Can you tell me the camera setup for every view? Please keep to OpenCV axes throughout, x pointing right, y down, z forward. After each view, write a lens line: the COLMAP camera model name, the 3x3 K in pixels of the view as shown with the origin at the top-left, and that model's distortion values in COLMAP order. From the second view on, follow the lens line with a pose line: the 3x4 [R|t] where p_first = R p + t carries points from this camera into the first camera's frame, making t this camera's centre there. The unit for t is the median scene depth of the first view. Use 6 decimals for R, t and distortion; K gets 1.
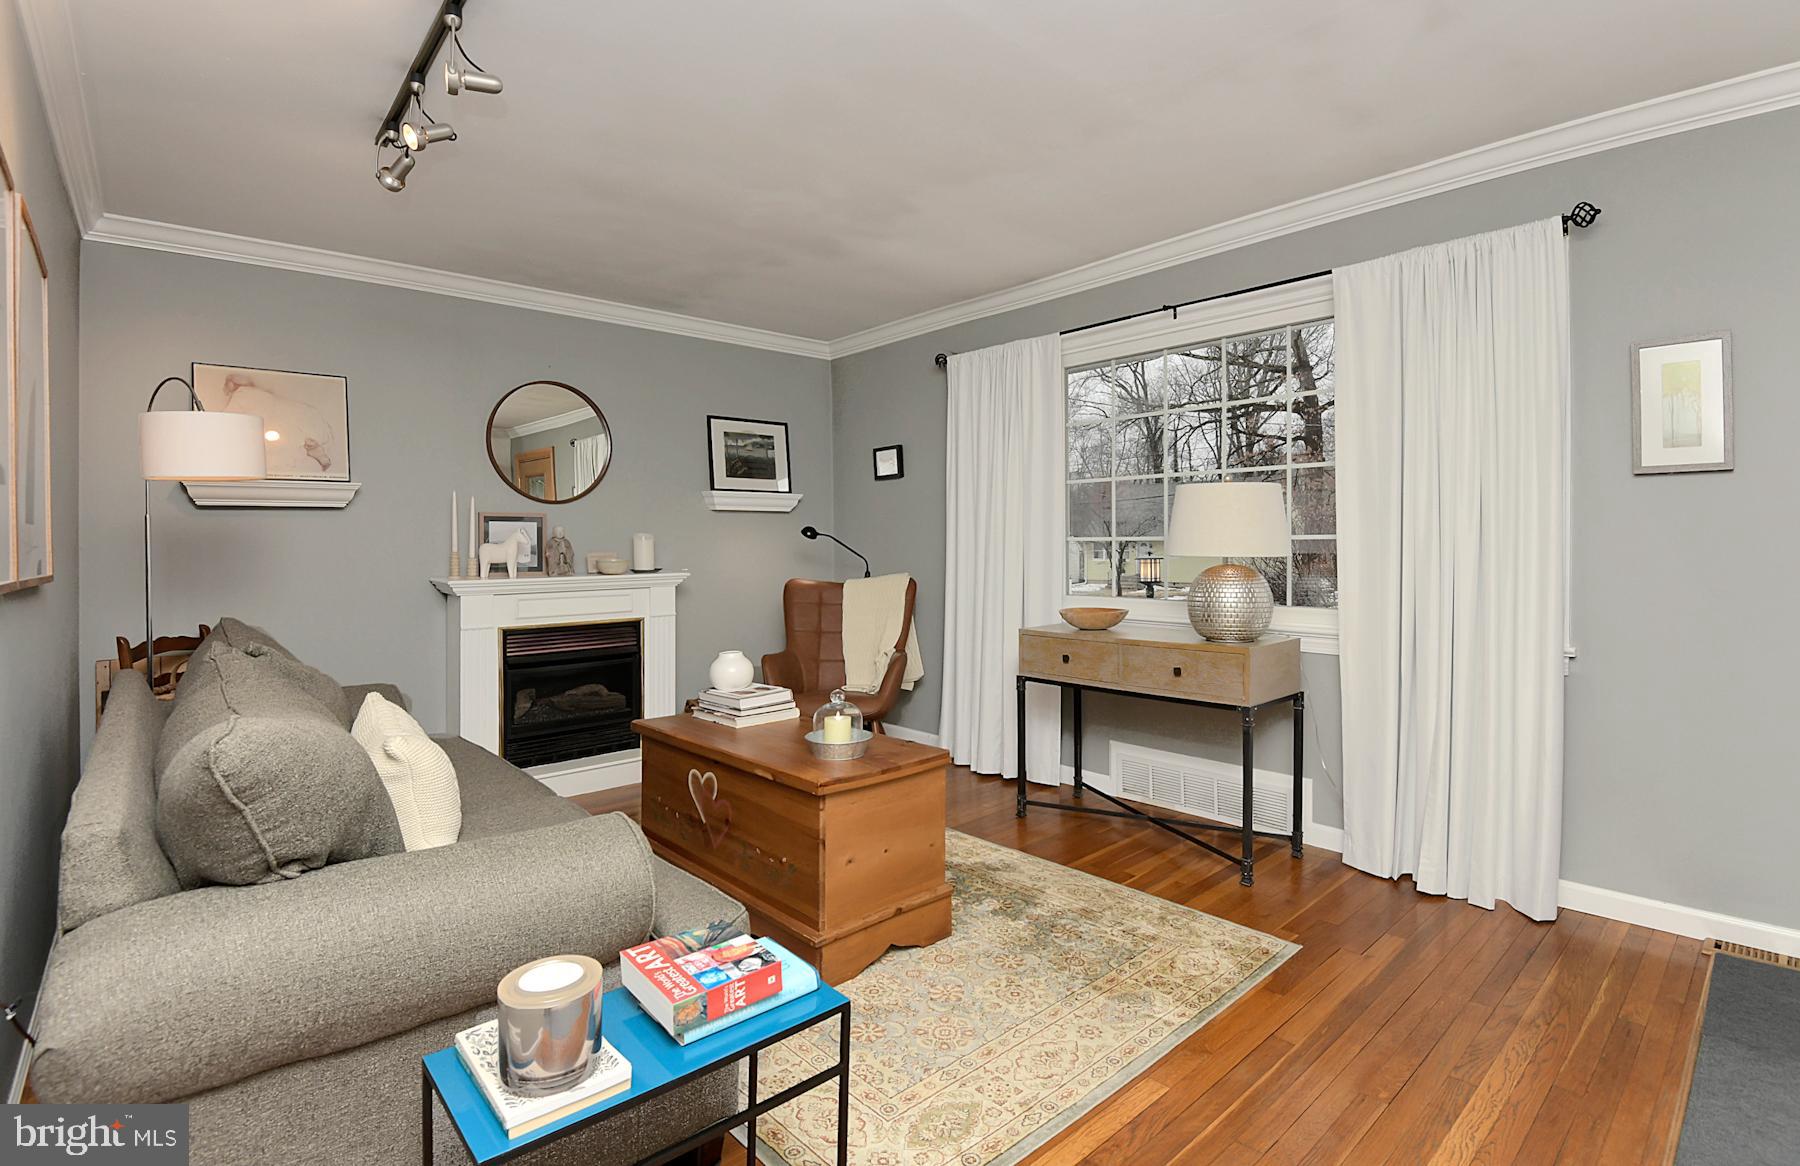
lens RADIAL K [[874.3, 0, 871.6], [0, 874.3, 560.2], [0, 0, 1]] dist [0.003306, -0.000109]
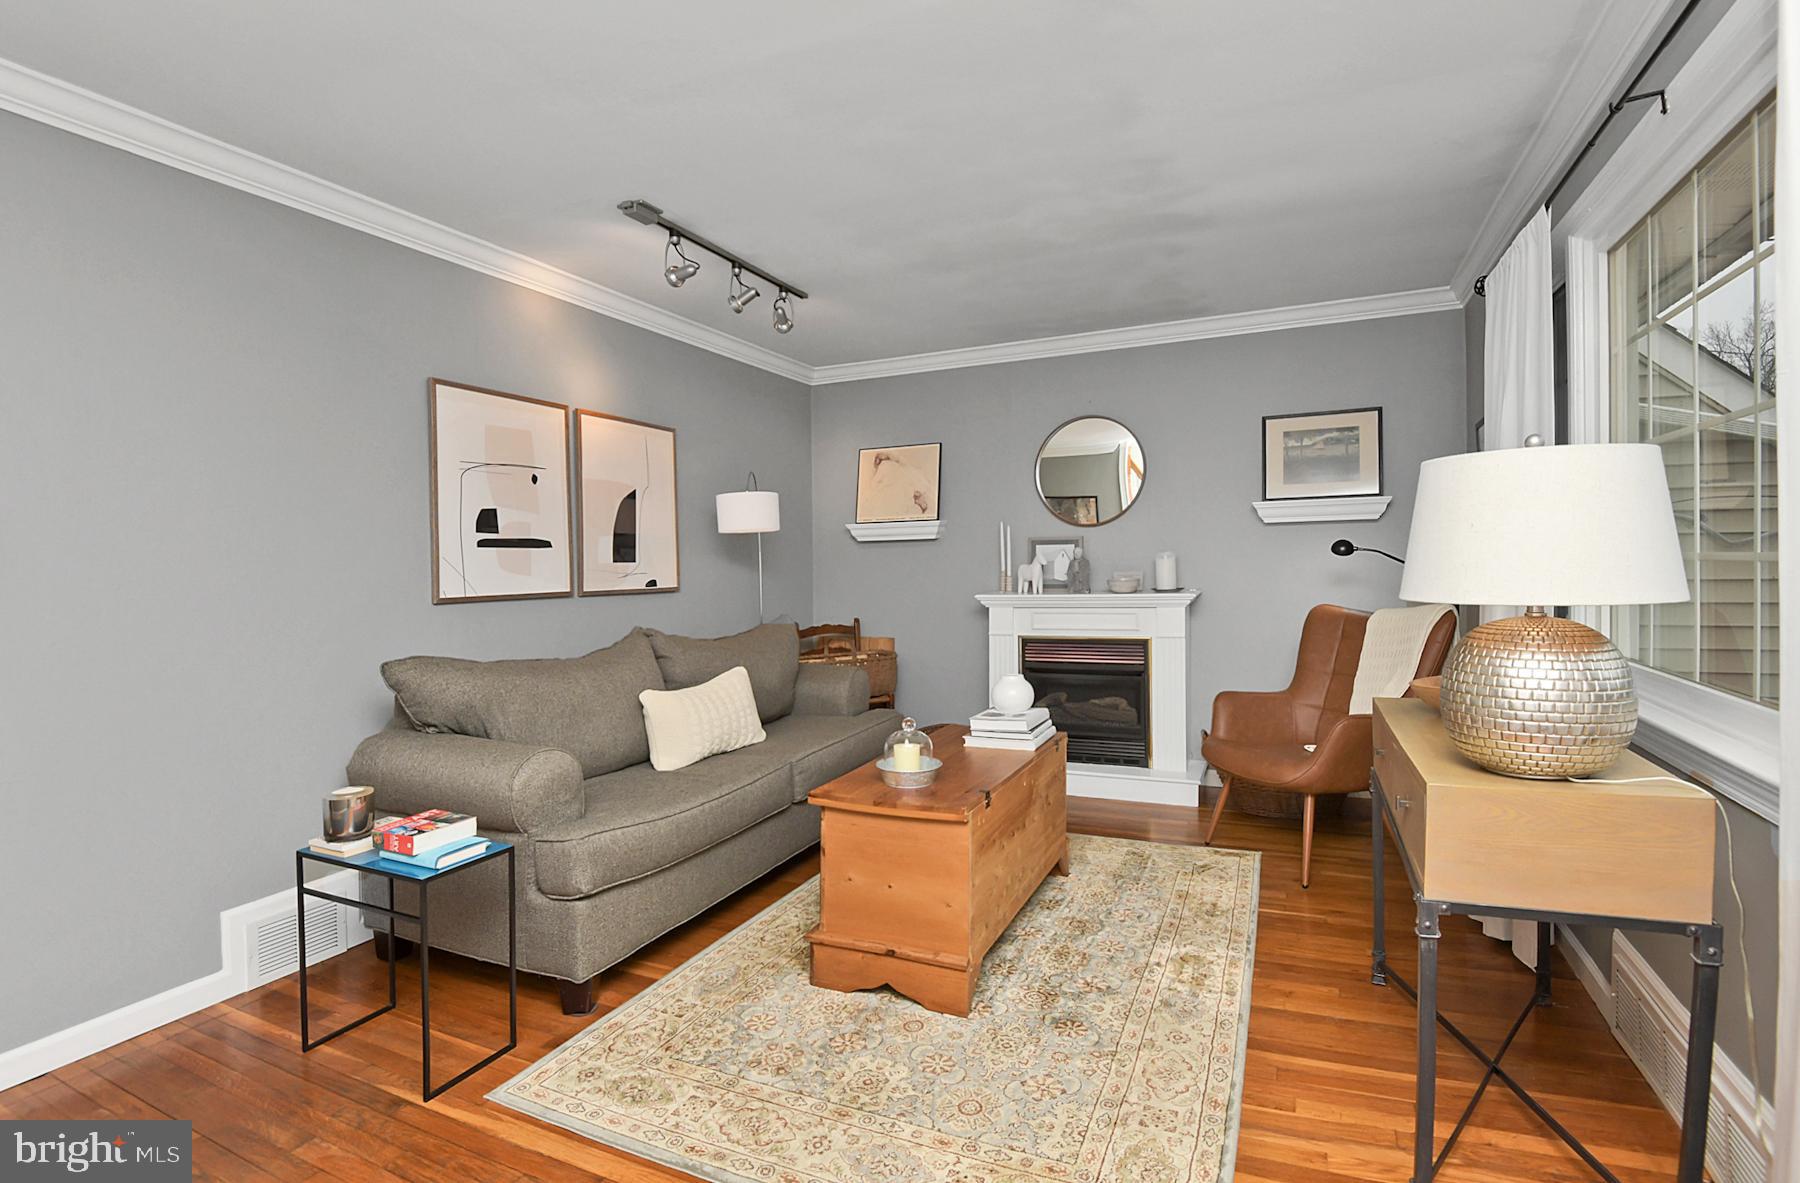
lens RADIAL K [[839.7, 0, 900.2], [0, 839.7, 561.1], [0, 0, 1]] dist [0.001760, -0.000061]
pose [[0.424657, -0.006548, -0.905331, 0.494060], [-0.001952, 0.999965, -0.008148, -0.012791], [0.905352, 0.005227, 0.424629, 0.347276]]
